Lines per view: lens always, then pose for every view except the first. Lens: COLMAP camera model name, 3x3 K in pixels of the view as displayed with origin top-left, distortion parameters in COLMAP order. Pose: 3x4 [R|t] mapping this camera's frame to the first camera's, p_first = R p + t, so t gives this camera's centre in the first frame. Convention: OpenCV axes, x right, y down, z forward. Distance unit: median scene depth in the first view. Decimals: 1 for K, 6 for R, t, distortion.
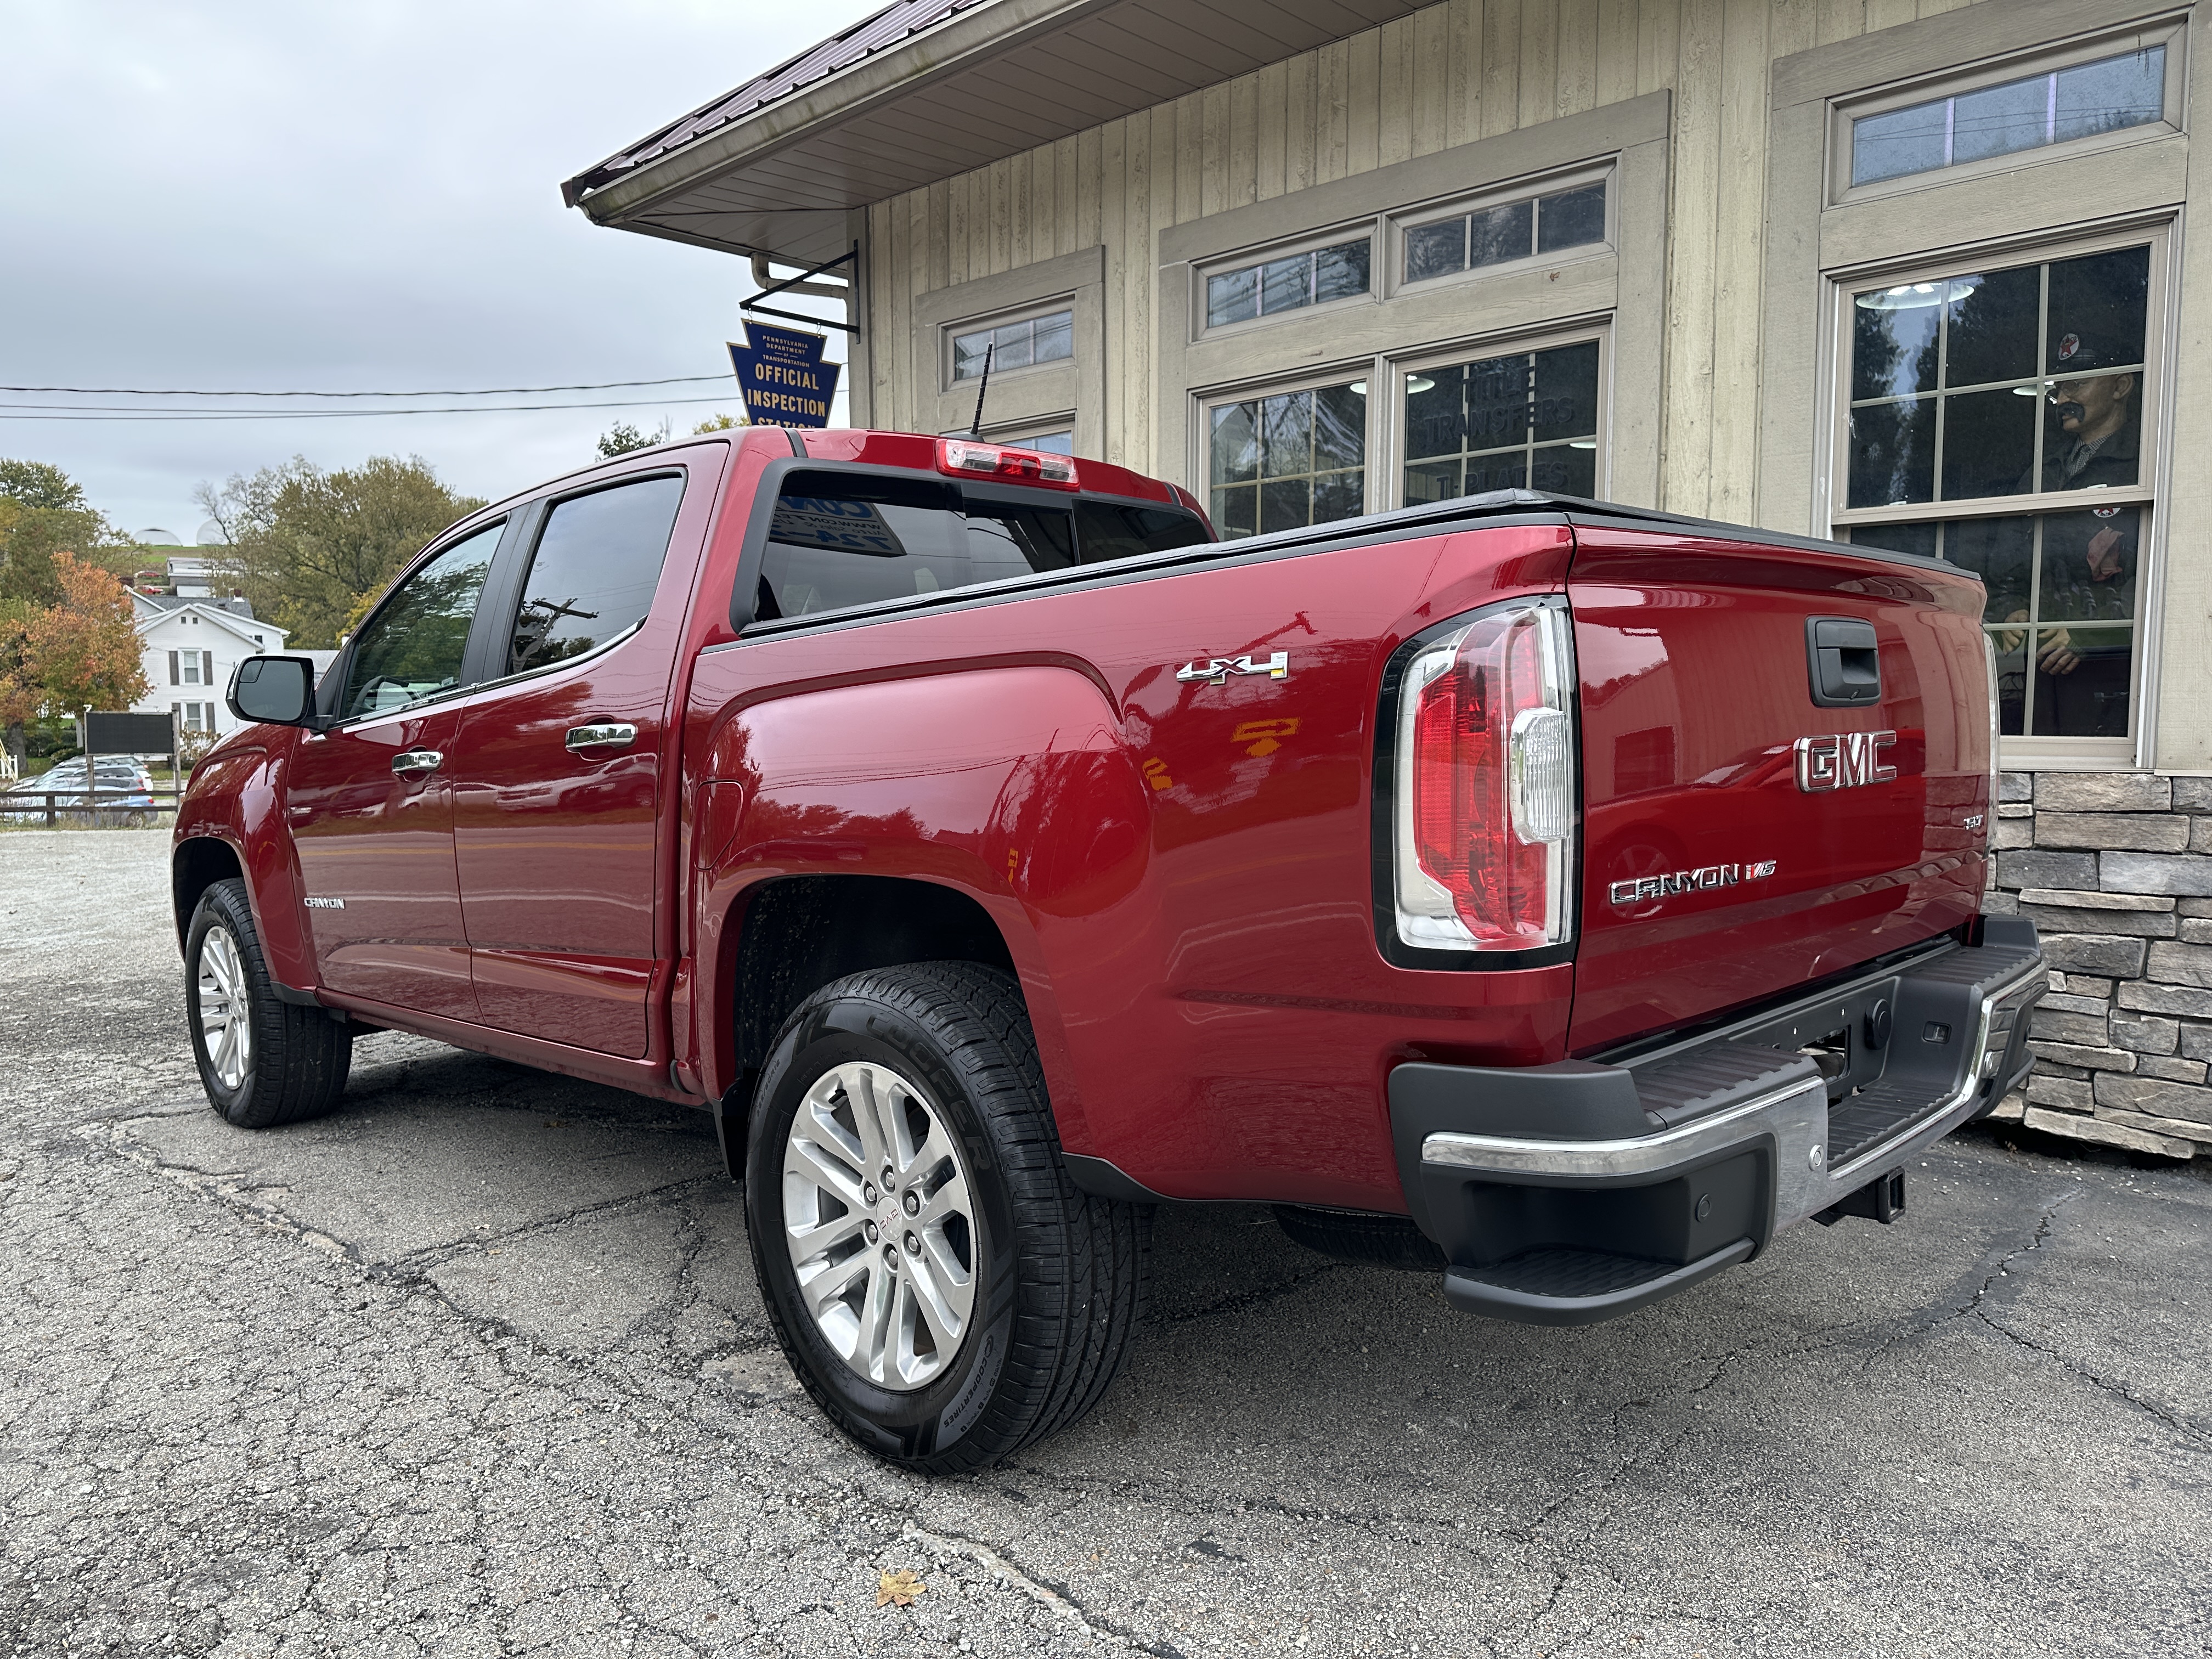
lens RADIAL K [[1536.7, 0, 1106.0], [0, 1536.7, 829.5], [0, 0, 1]] dist [0.099065, -0.131932]
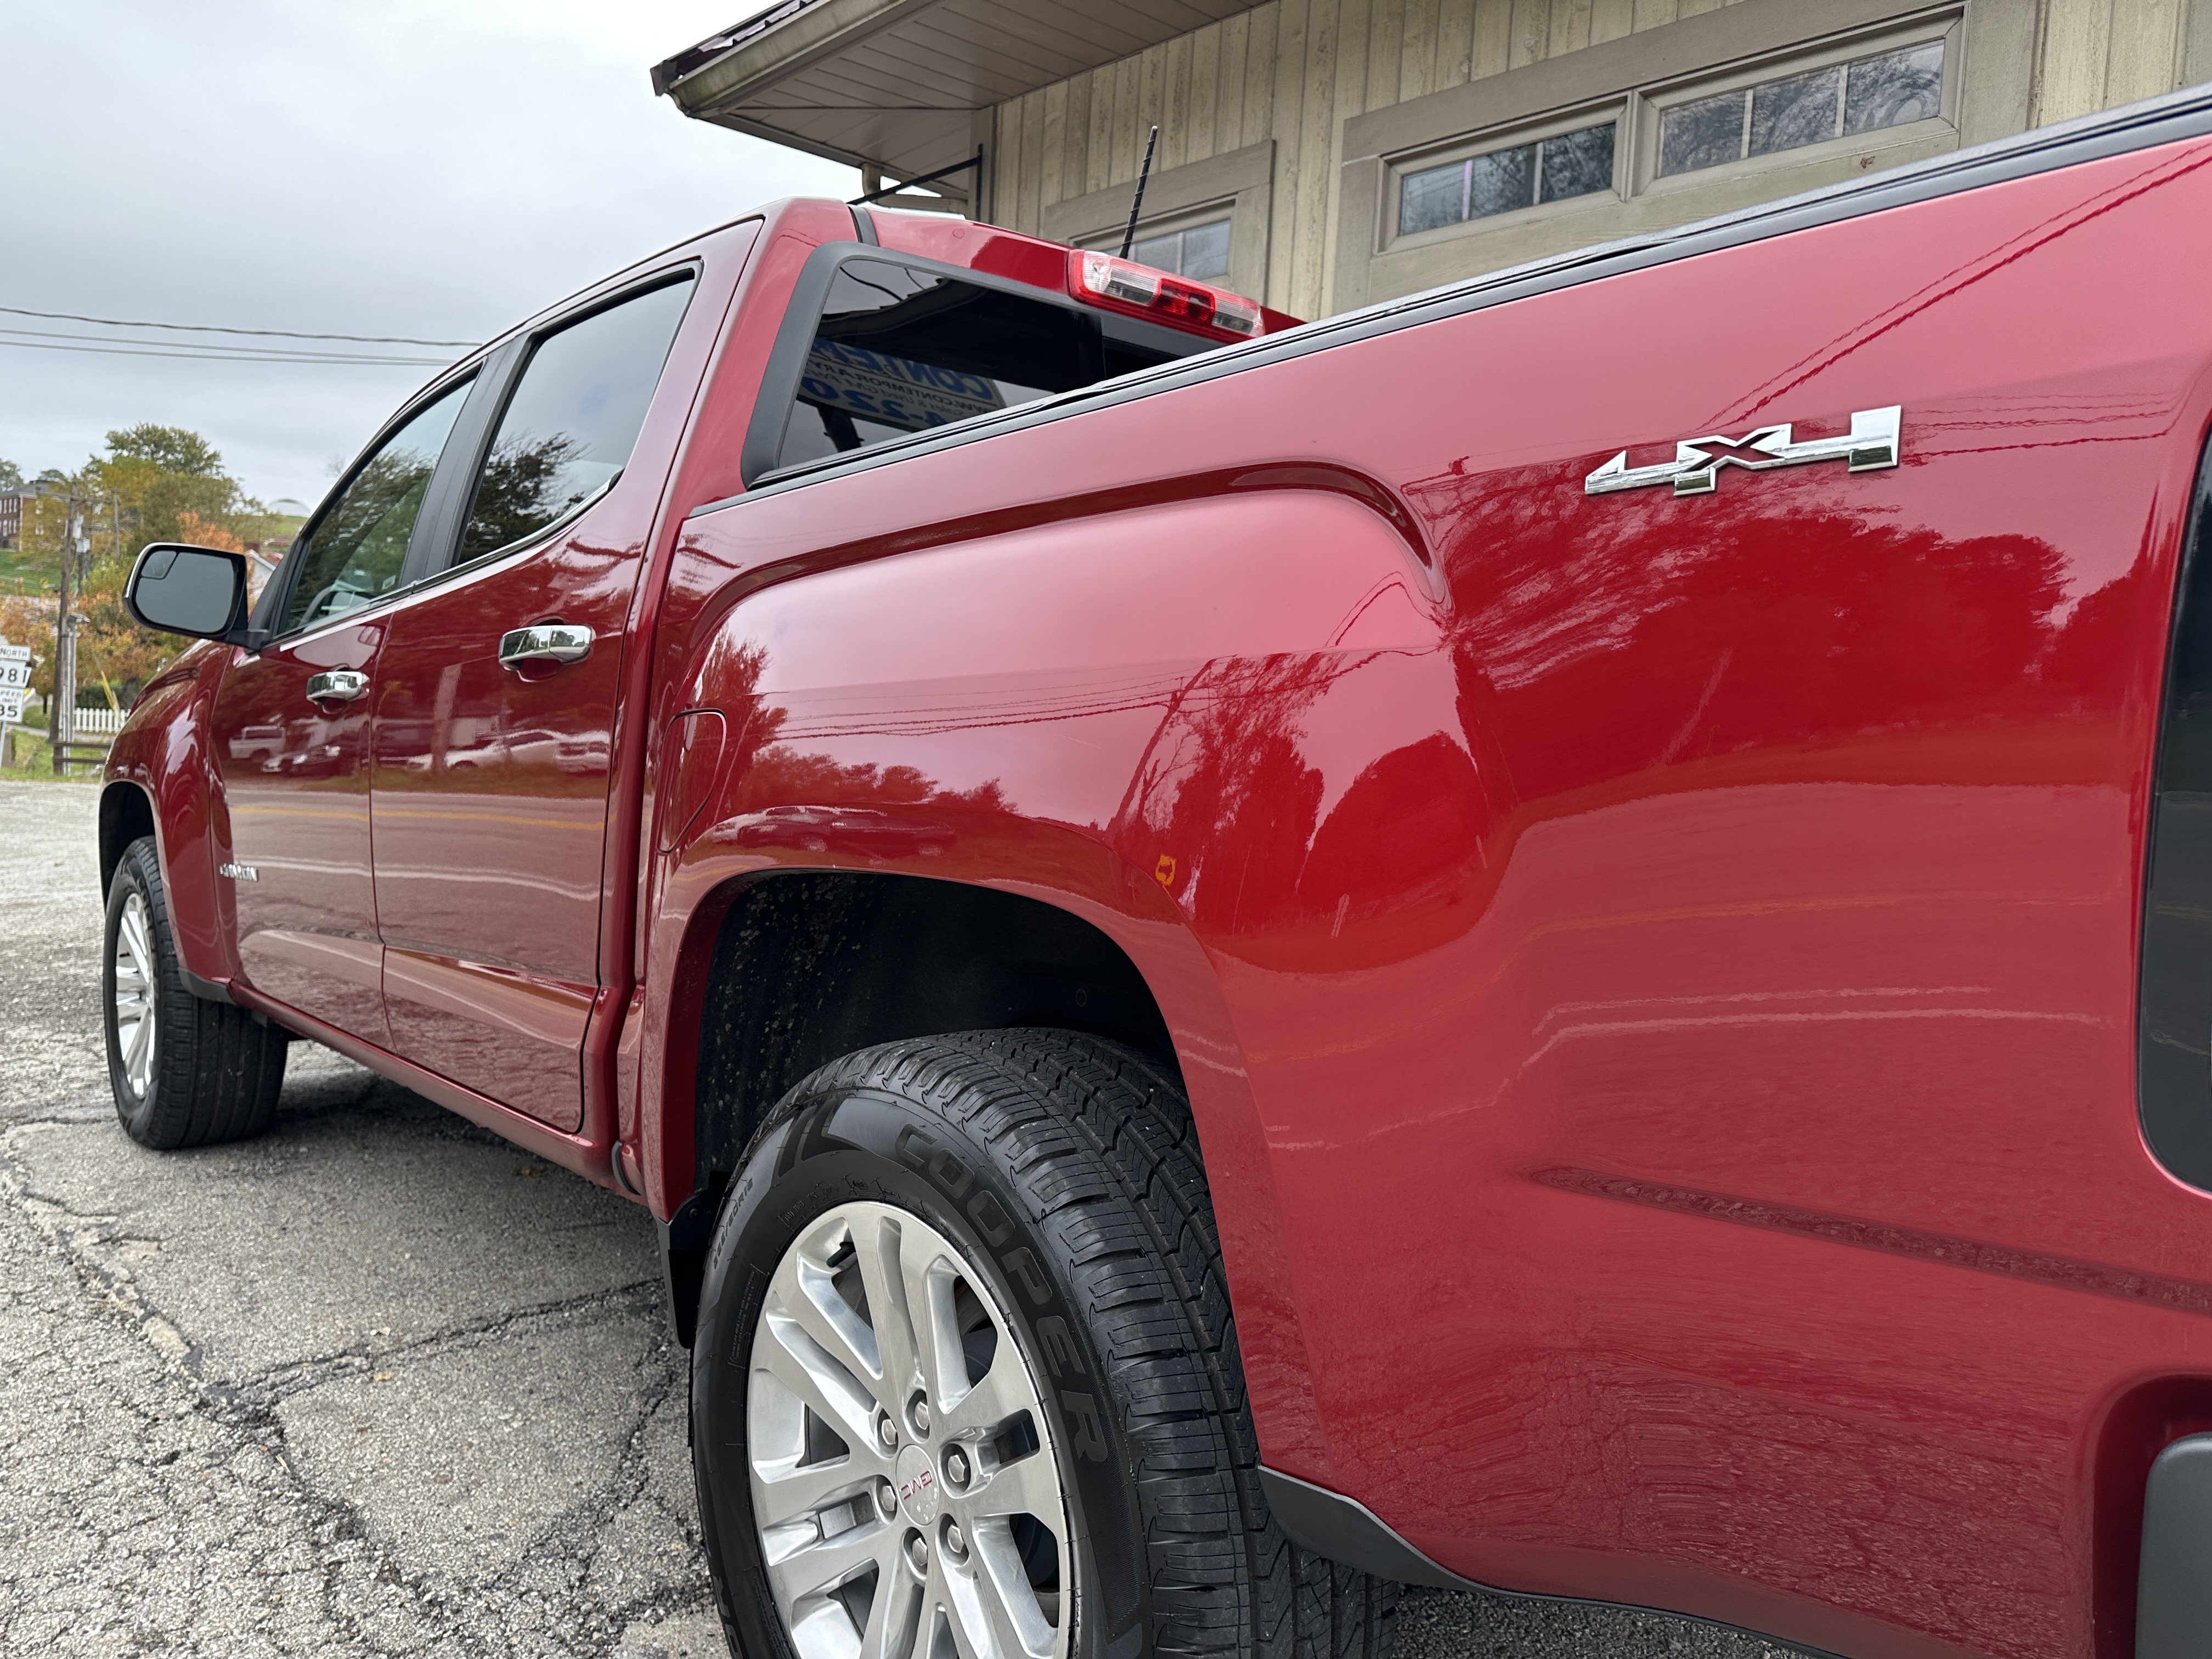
lens RADIAL K [[1550.6, 0, 1125.1], [0, 1550.6, 812.4], [0, 0, 1]] dist [0.048522, -0.075473]
pose [[0.997170, 0.057564, -0.048362, -0.033835], [-0.058579, 0.998086, -0.019845, 0.008507], [0.047127, 0.022622, 0.998633, 0.285721]]
